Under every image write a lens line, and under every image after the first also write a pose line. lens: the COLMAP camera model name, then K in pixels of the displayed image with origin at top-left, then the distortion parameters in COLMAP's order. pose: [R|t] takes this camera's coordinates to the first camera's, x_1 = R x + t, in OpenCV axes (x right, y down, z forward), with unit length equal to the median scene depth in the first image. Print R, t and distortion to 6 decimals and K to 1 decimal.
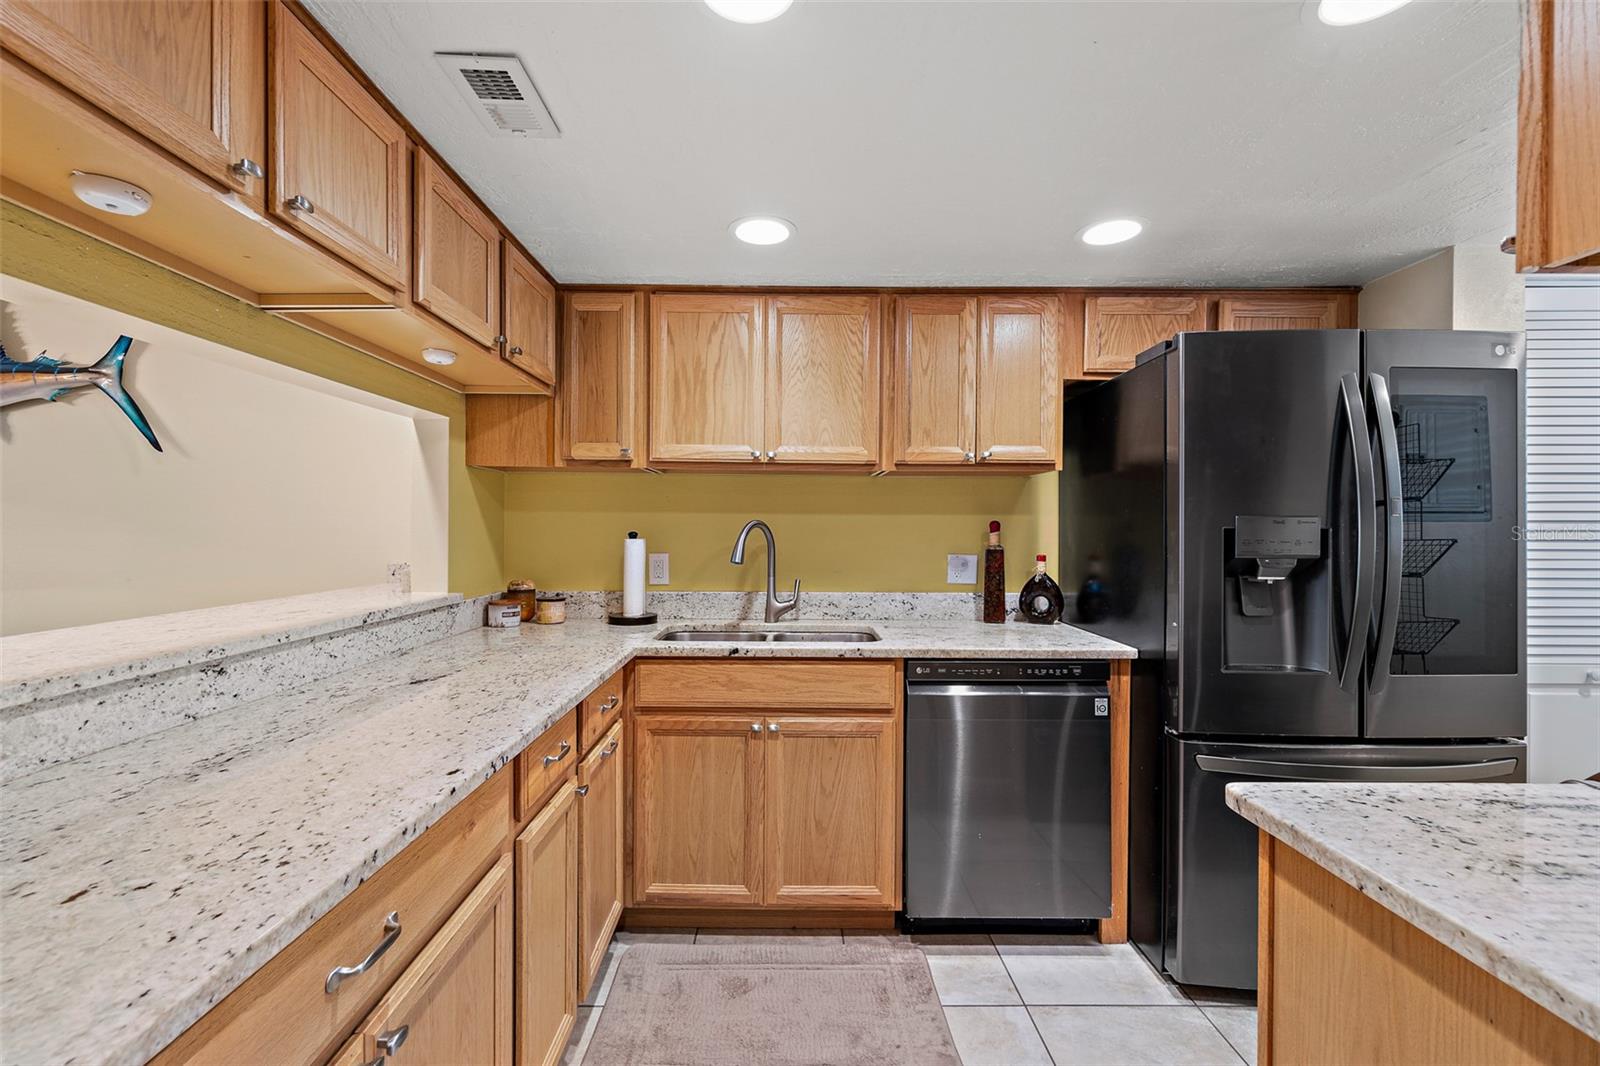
lens RADIAL K [[698.8, 0, 785.4], [0, 698.8, 528.4], [0, 0, 1]] dist [-0.004729, 0.000150]
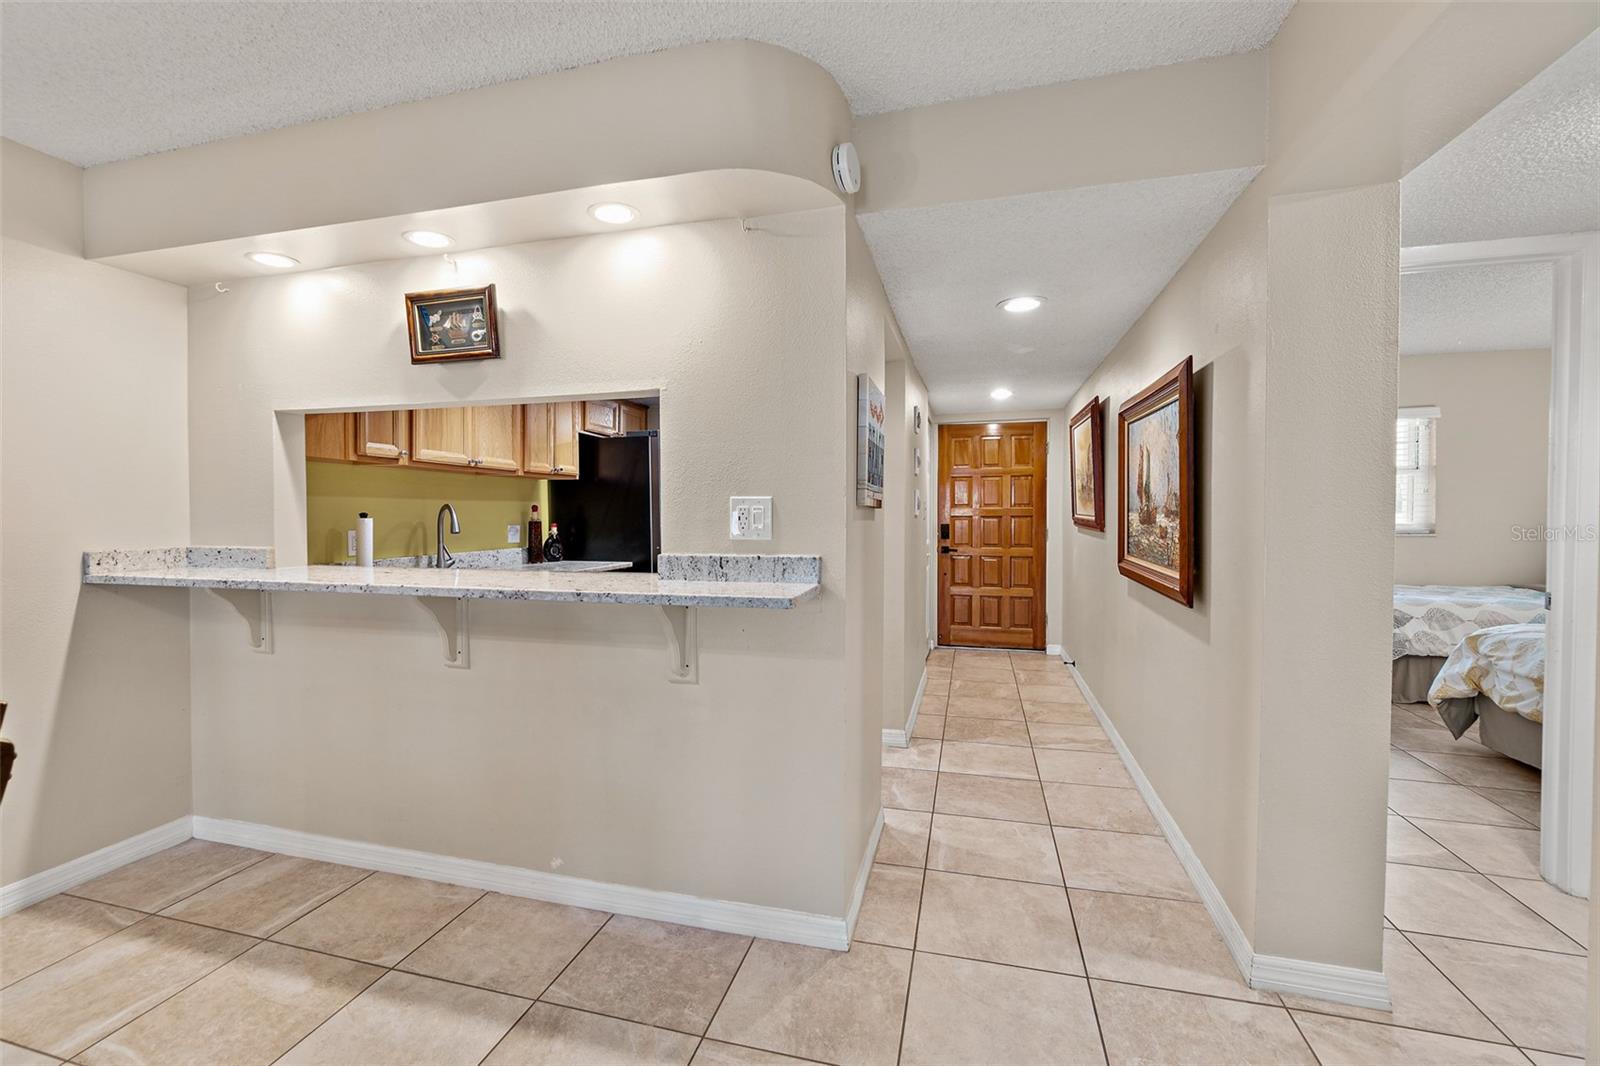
lens RADIAL K [[689.9, 0, 774.7], [0, 689.9, 524.5], [0, 0, 1]] dist [-0.000632, 0.000000]
pose [[0.280817, -0.023553, 0.959472, -1.302126], [0.005766, 0.999722, 0.022853, 0.002202], [-0.959744, -0.000885, 0.280875, -0.060235]]
